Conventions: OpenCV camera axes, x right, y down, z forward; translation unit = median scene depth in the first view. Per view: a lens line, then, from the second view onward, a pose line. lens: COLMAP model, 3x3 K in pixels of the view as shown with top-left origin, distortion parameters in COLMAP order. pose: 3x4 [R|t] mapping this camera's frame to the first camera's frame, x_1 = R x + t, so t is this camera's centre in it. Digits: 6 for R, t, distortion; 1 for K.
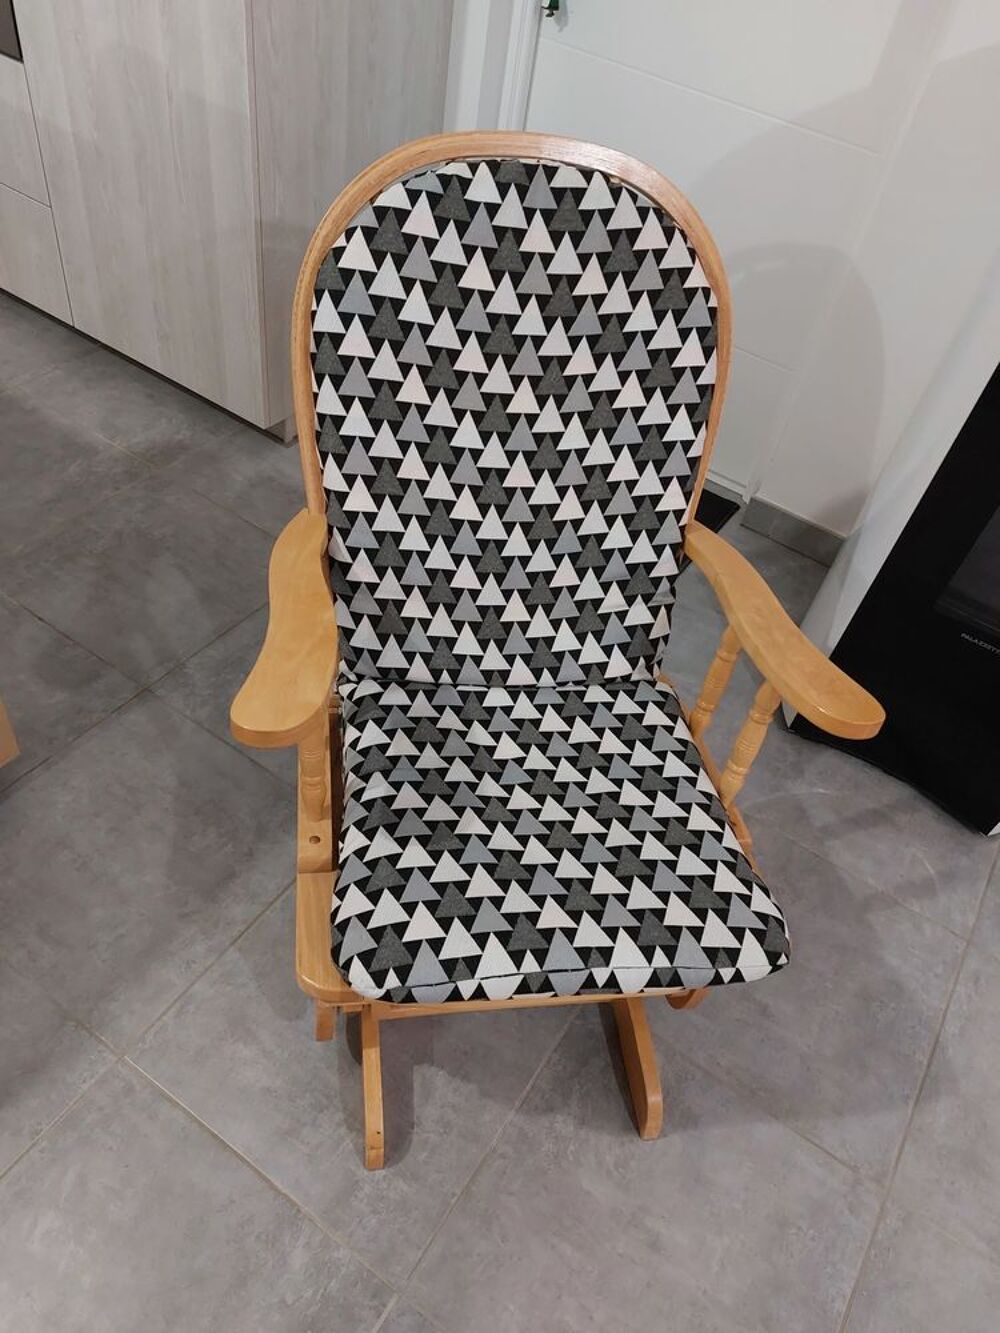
lens RADIAL K [[938.9, 0, 501.7], [0, 938.9, 660.6], [0, 0, 1]] dist [0.070826, -0.018603]
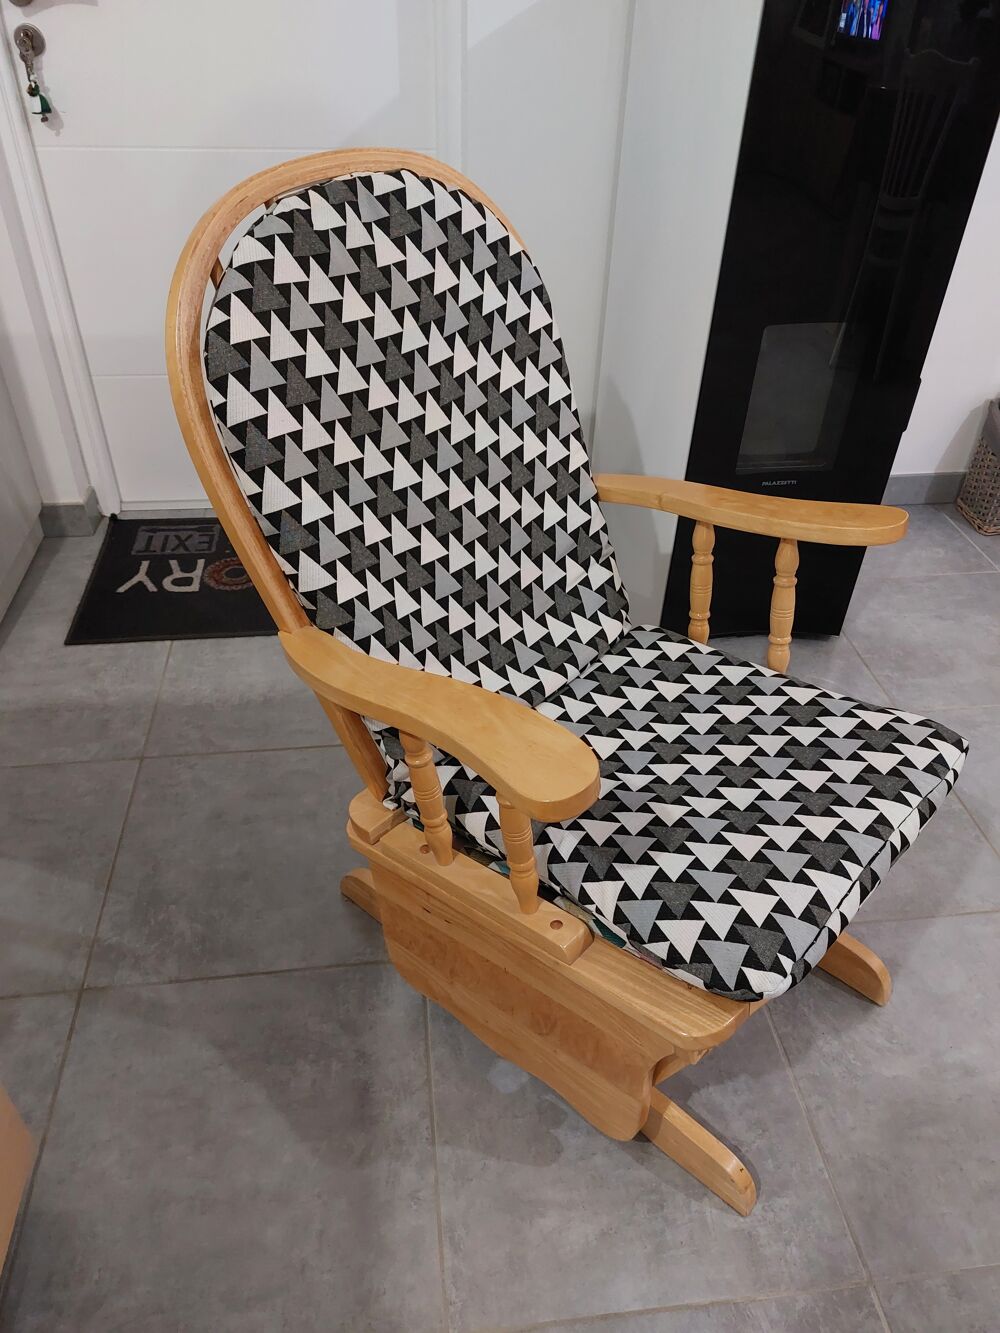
lens RADIAL K [[938.9, 0, 511.3], [0, 938.9, 662.3], [0, 0, 1]] dist [0.070826, -0.018603]
pose [[0.765657, -0.491315, 0.415184, -0.443893], [0.522870, 0.851318, 0.043177, -0.070638], [-0.374668, 0.184029, 0.908712, 0.168330]]
